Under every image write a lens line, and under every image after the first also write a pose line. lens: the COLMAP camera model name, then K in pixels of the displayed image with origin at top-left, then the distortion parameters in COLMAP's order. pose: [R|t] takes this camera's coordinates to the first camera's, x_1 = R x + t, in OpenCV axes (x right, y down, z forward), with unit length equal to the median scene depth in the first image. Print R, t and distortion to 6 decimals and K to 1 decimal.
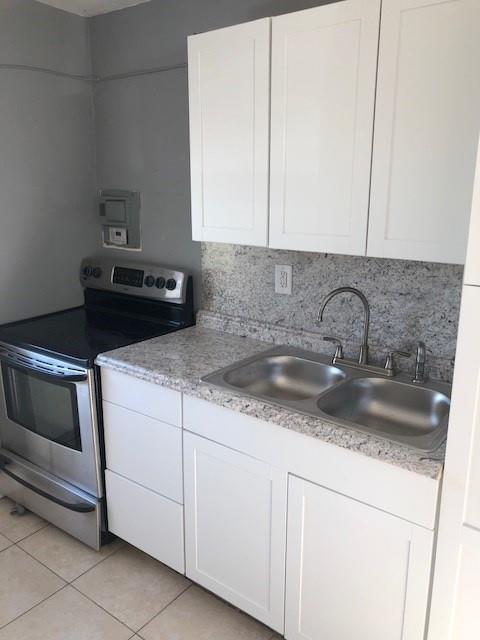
lens RADIAL K [[525.0, 0, 240.0], [0, 525.0, 310.4], [0, 0, 1]] dist [0.009357, 0.003707]
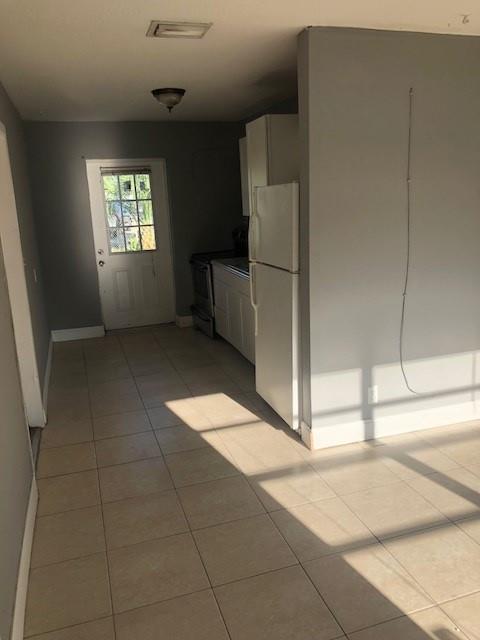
lens RADIAL K [[529.4, 0, 240.0], [0, 529.4, 320.0], [0, 0, 1]] dist [0.036200, -0.000810]
pose [[0.817986, 0.086046, -0.568767, 1.240001], [-0.075897, 0.996249, 0.041565, 0.235506], [0.570210, 0.009168, 0.821448, -0.995314]]
